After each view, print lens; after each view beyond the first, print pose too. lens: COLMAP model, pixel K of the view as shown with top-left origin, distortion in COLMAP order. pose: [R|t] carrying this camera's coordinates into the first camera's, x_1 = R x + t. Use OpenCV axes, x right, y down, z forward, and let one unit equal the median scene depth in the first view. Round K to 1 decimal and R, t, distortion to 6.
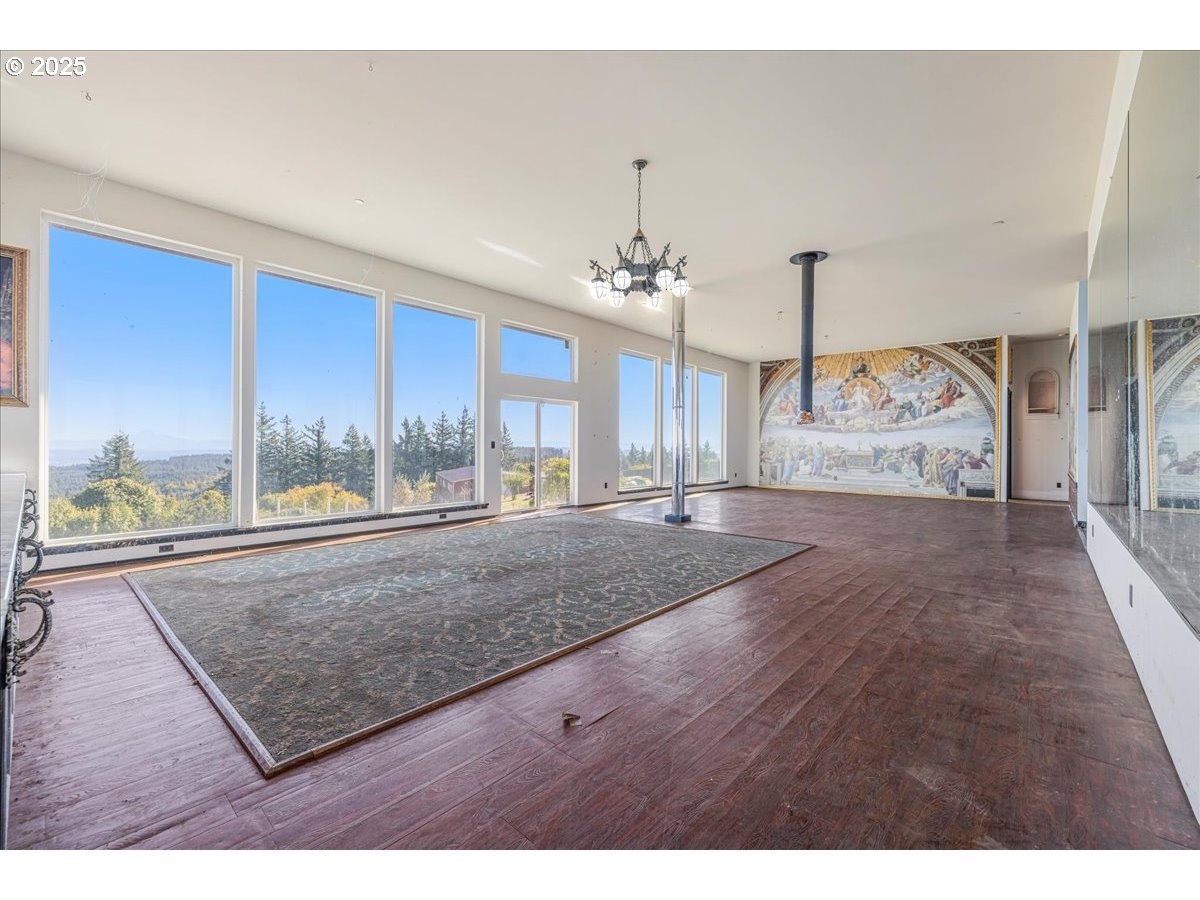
lens RADIAL K [[503.0, 0, 600.0], [0, 503.0, 450.0], [0, 0, 1]] dist [-0.002165, -0.000832]
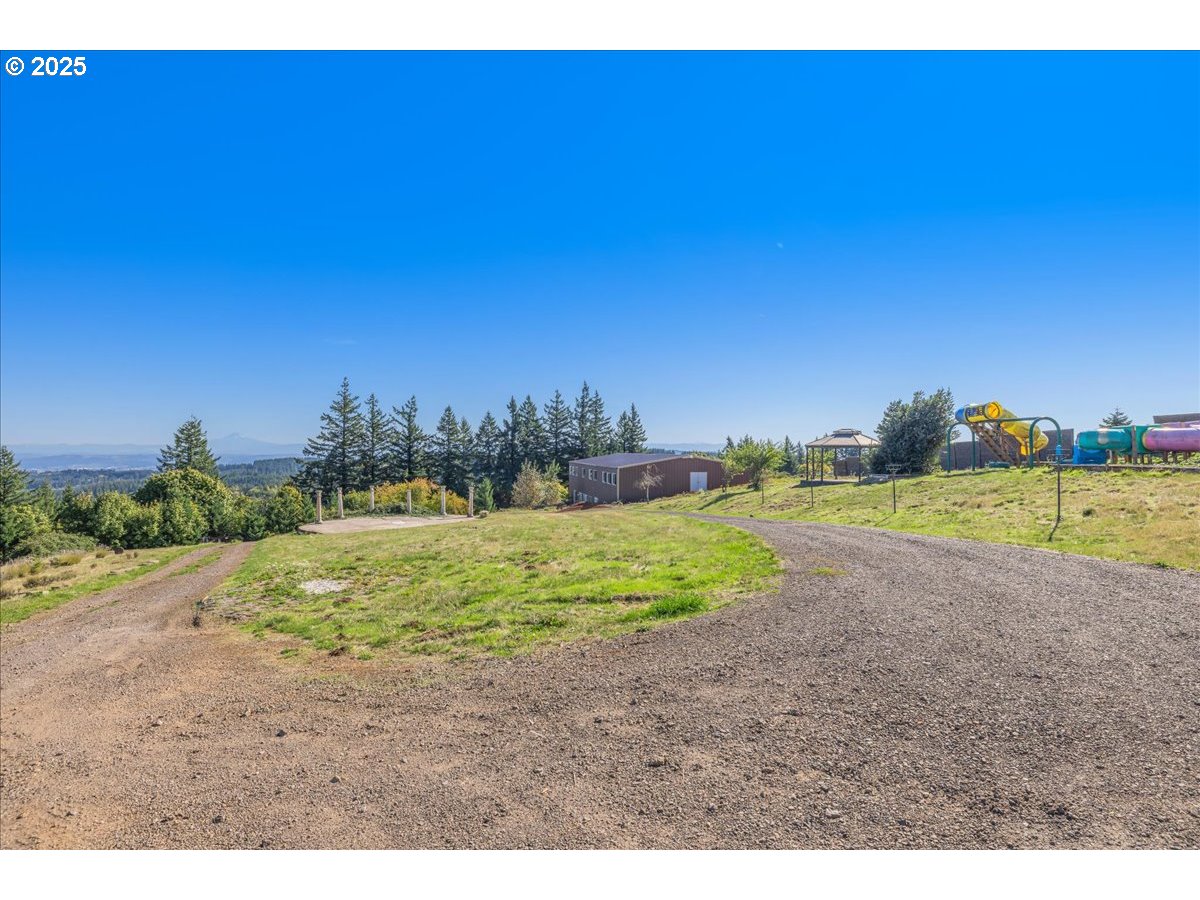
lens RADIAL K [[620.0, 0, 600.0], [0, 620.0, 450.0], [0, 0, 1]] dist [-0.003738, -0.000011]
pose [[0.980517, -0.001243, -0.196432, -0.078961], [0.000831, 0.999997, -0.002177, 0.020339], [0.196434, 0.001972, 0.980515, 0.111032]]
